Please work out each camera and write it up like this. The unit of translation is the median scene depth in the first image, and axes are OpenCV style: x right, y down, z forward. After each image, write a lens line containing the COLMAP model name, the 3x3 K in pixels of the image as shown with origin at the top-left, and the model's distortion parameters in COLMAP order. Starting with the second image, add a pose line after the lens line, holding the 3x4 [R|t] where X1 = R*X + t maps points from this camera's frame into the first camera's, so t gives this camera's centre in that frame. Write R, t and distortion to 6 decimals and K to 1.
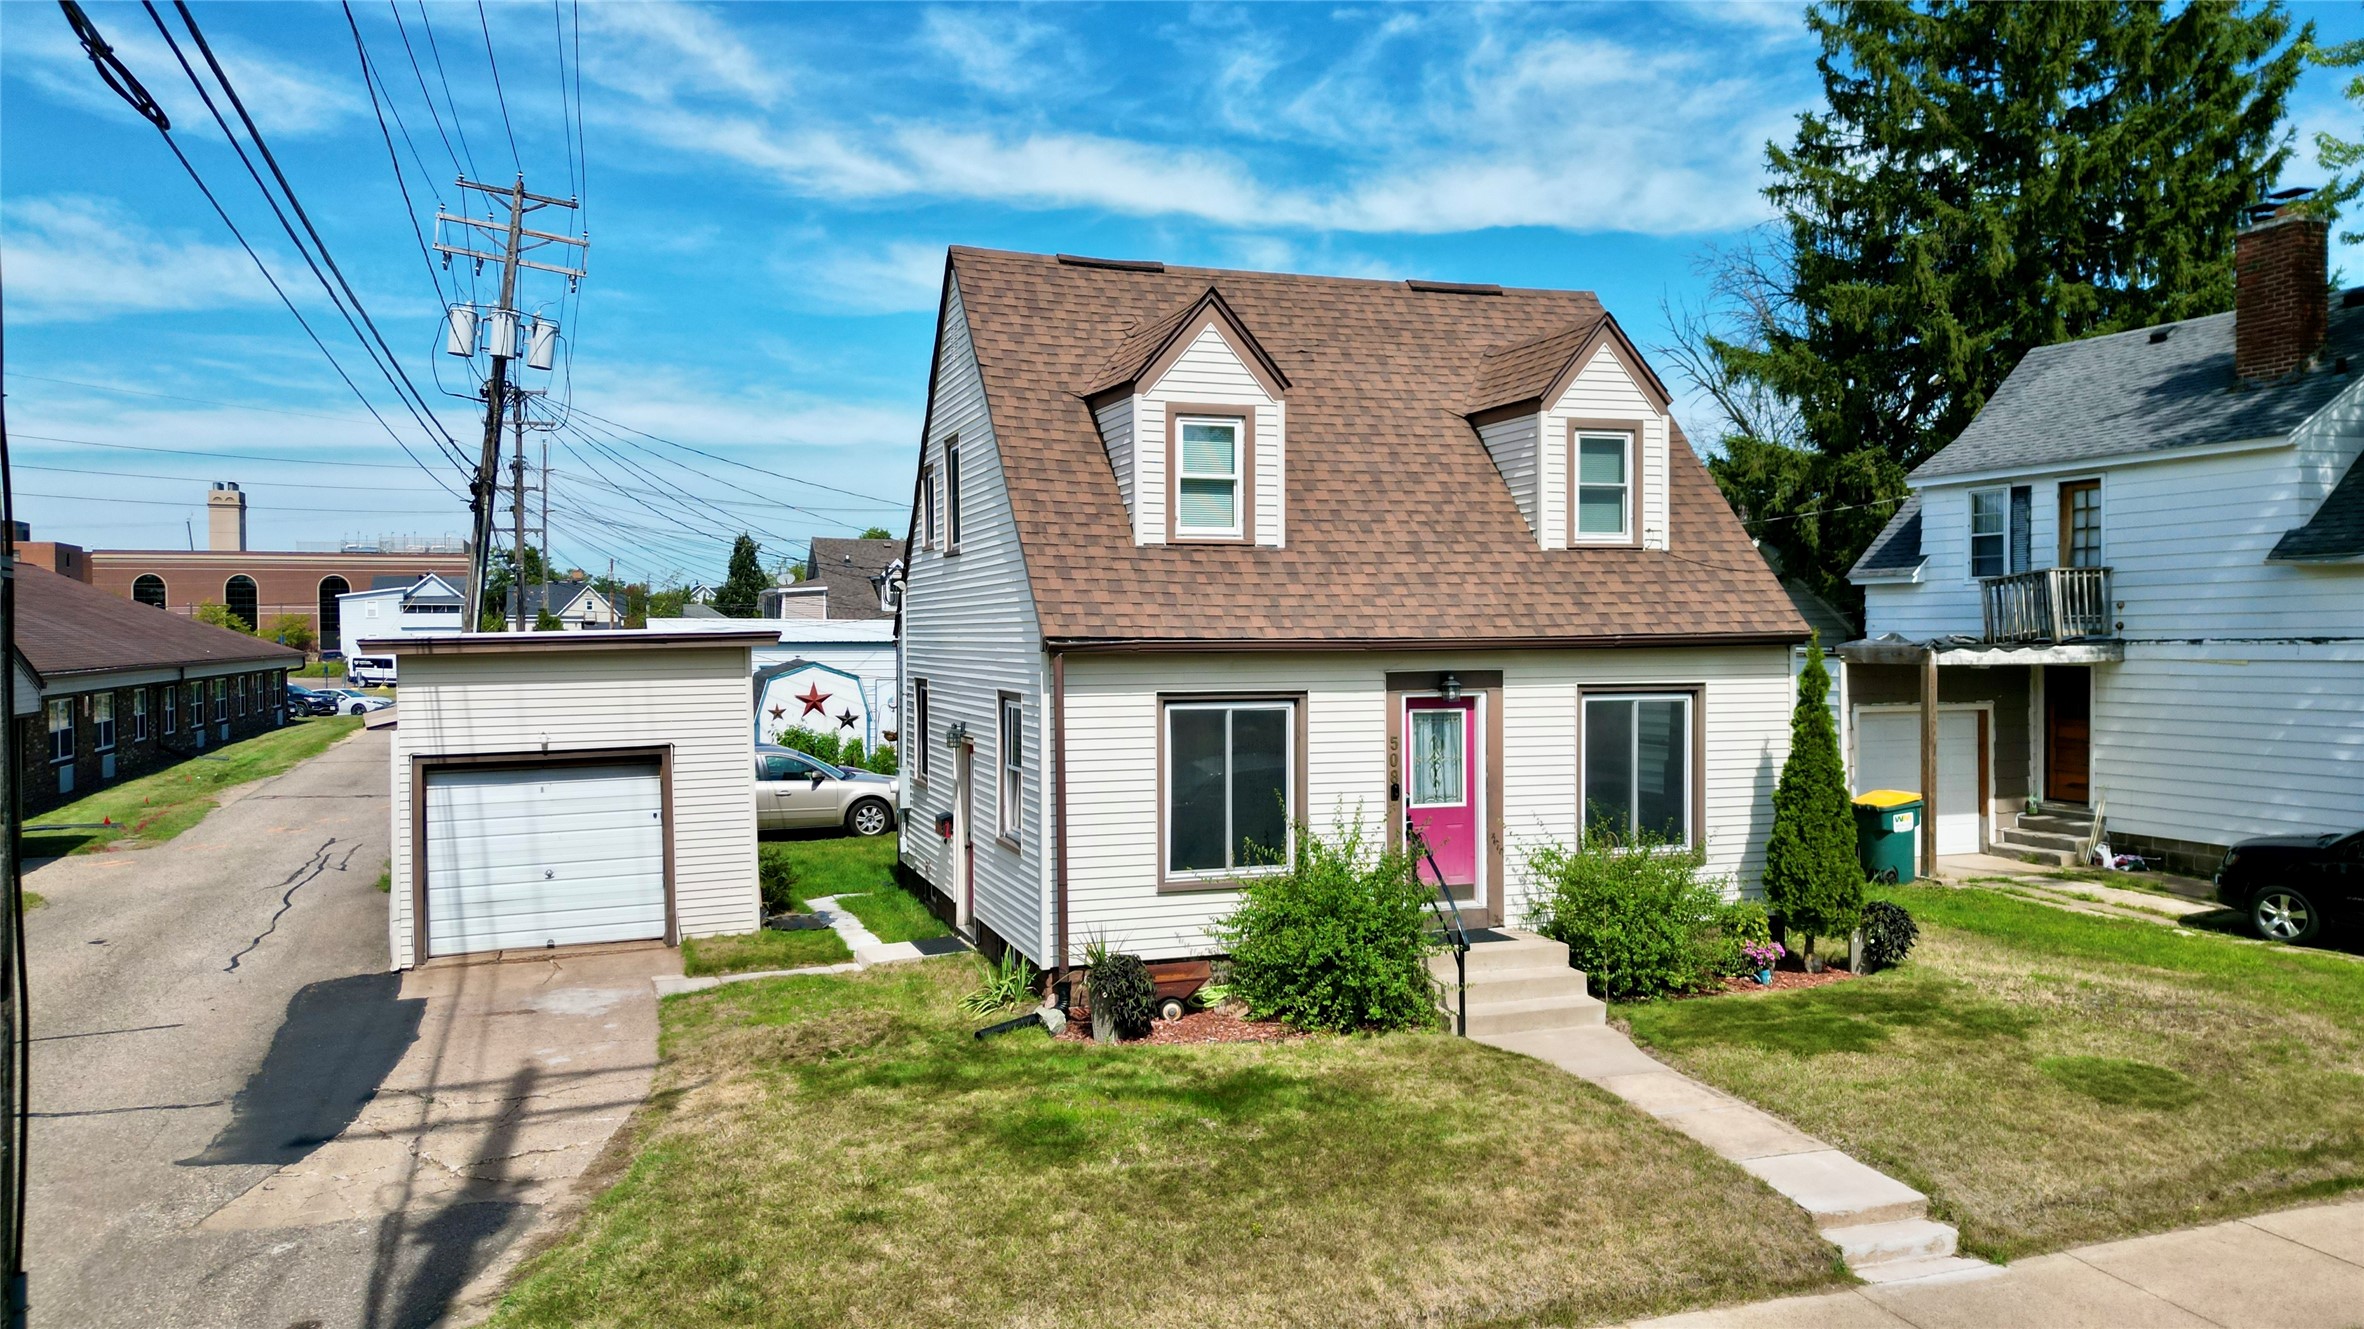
lens RADIAL K [[1657.6, 0, 1180.4], [0, 1657.6, 657.0], [0, 0, 1]] dist [0.079347, -0.082366]
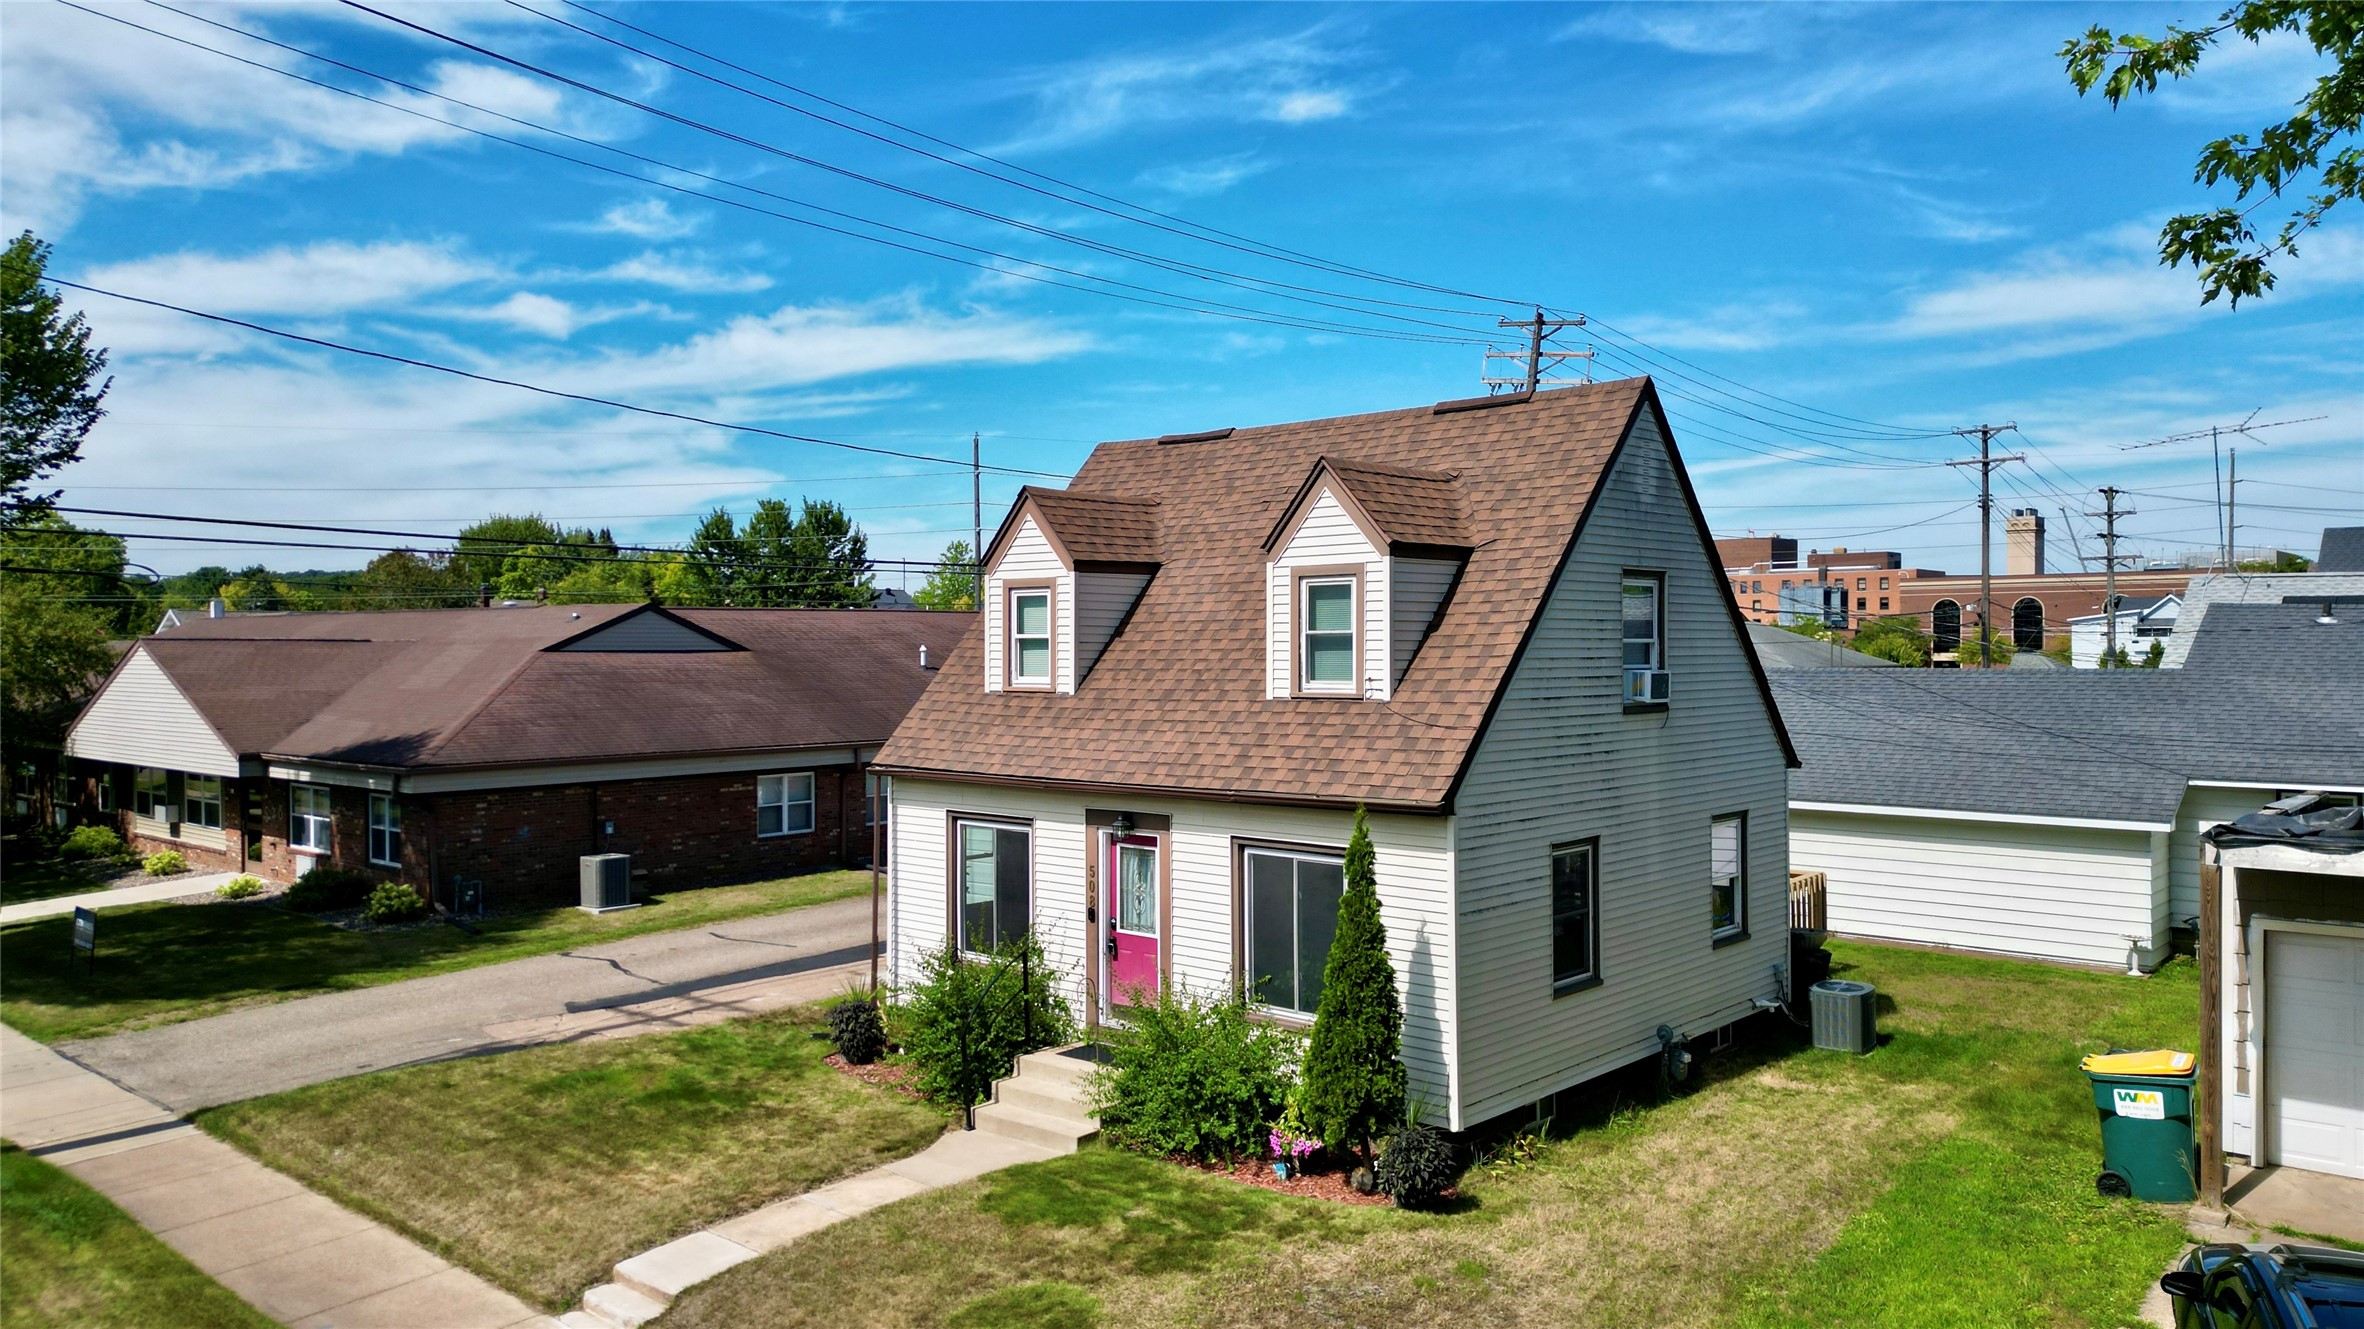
lens RADIAL K [[1652.2, 0, 1179.3], [0, 1652.2, 653.5], [0, 0, 1]] dist [0.095627, -0.107339]
pose [[0.482317, 0.006741, -0.875971, 1.090976], [-0.012751, 0.999918, 0.000673, -0.093856], [0.875904, 0.010845, 0.482363, 0.479271]]
